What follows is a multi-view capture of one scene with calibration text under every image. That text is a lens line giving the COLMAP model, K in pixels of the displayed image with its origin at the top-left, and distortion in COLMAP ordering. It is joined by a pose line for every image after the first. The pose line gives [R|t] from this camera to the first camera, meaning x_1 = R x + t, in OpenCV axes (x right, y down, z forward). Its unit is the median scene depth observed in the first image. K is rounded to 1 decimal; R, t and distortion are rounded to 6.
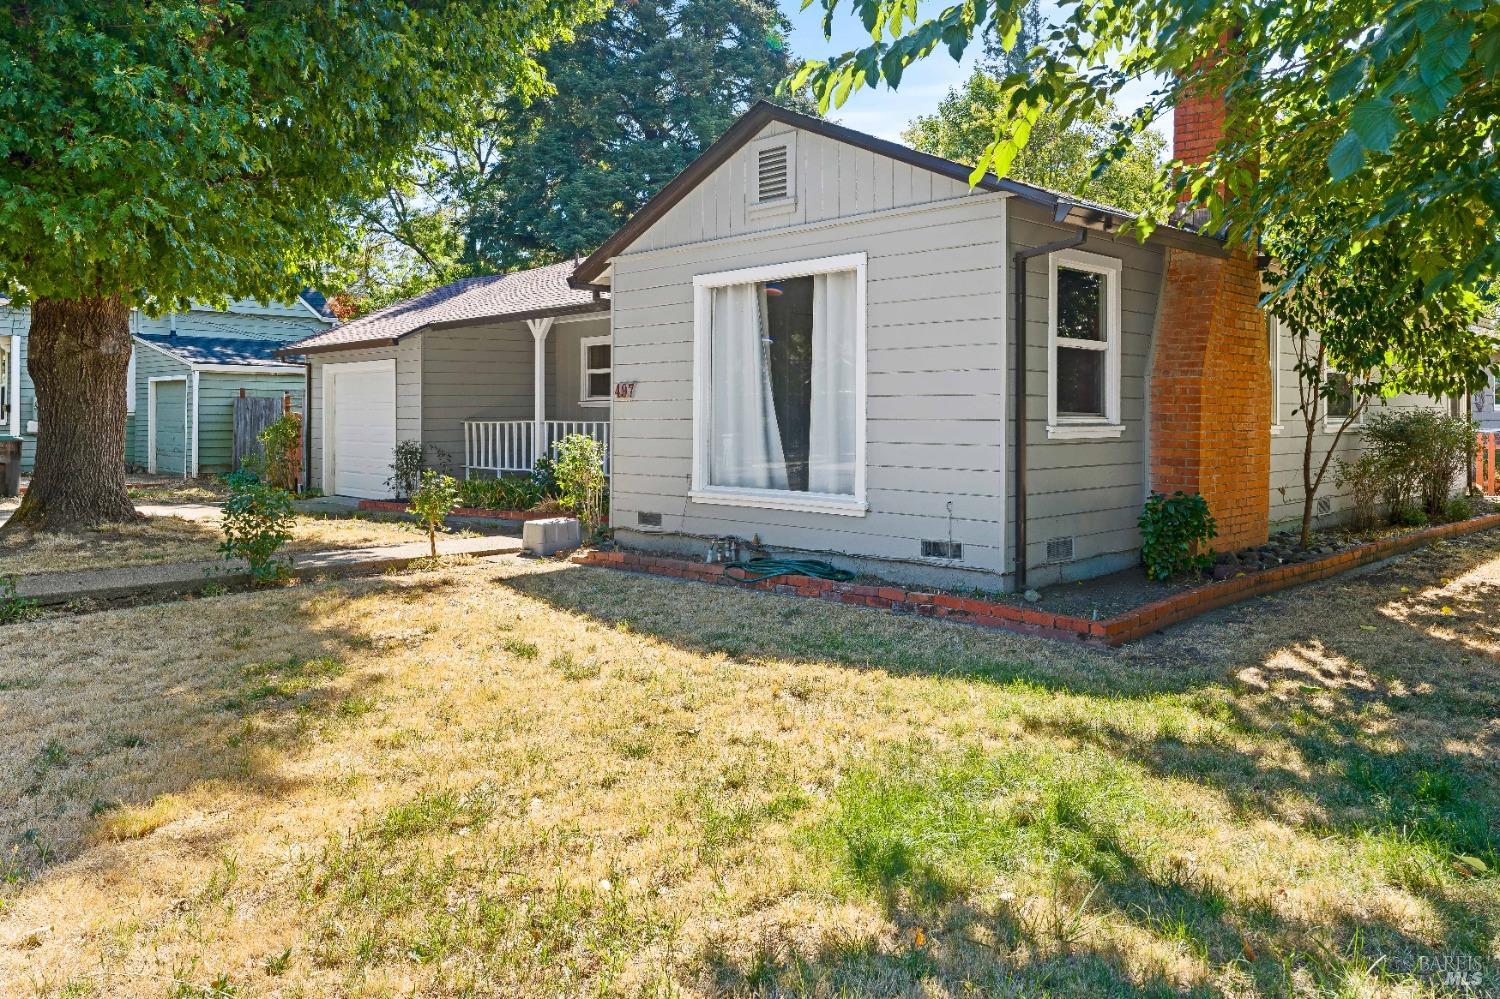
lens RADIAL K [[1057.9, 0, 751.7], [0, 1057.9, 413.9], [0, 0, 1]] dist [0.001363, 0.002338]
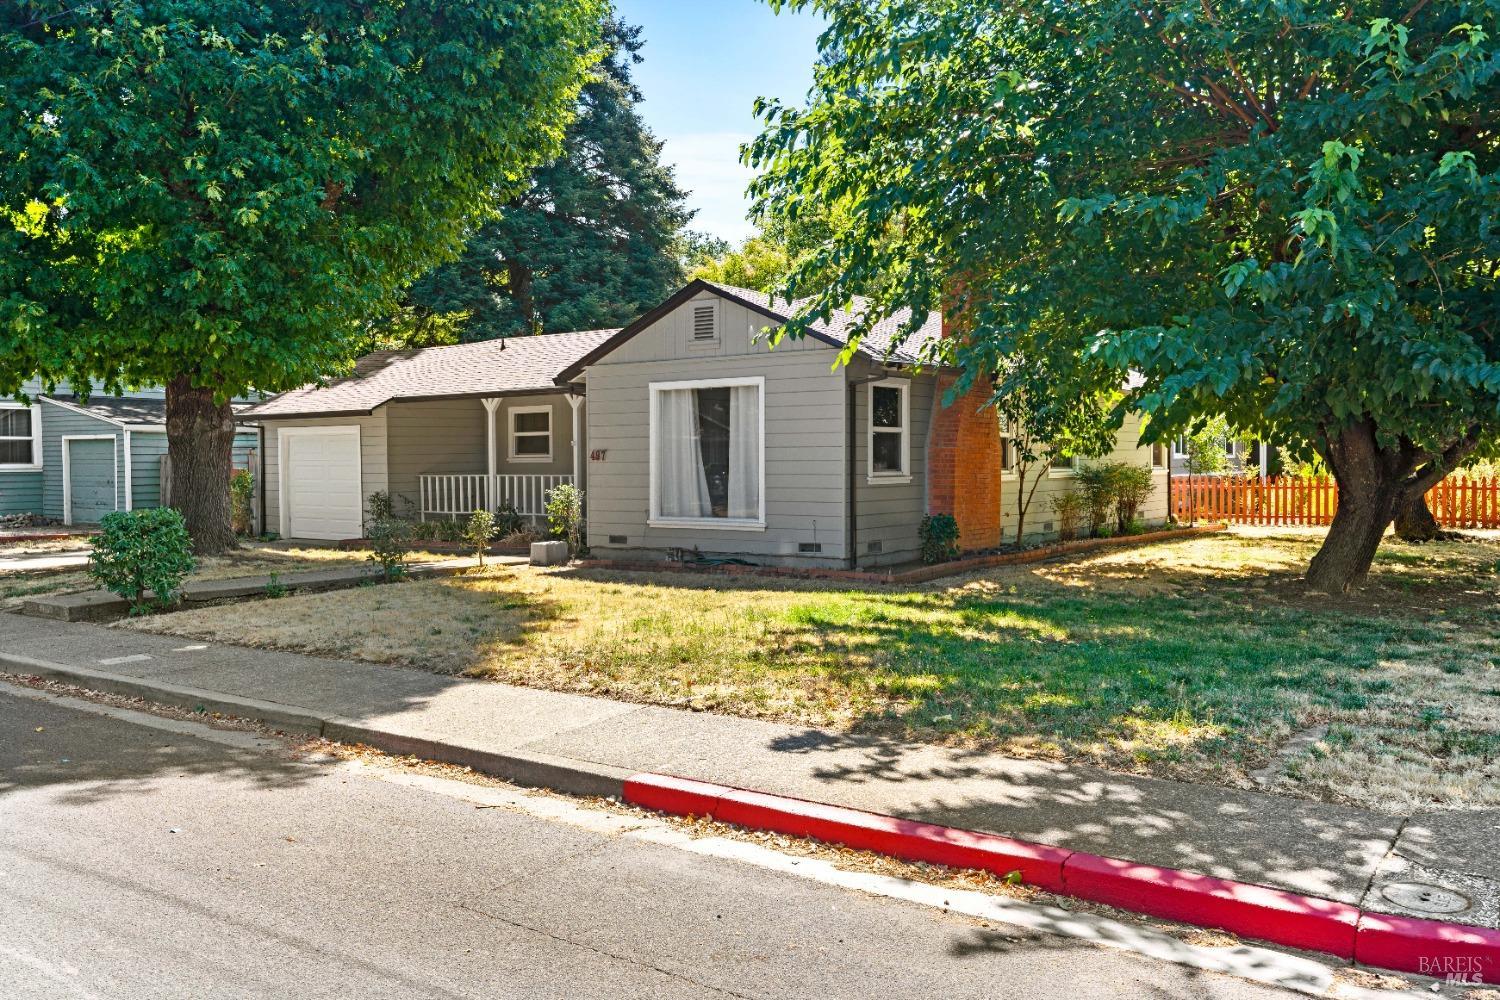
lens RADIAL K [[1203.7, 0, 750.0], [0, 1203.7, 500.0], [0, 0, 1]] dist [0.004912, 0.000778]
pose [[0.986724, -0.012971, 0.161889, -0.207098], [0.007217, 0.999323, 0.036077, -0.021248], [-0.162247, -0.034430, 0.986149, -0.818756]]
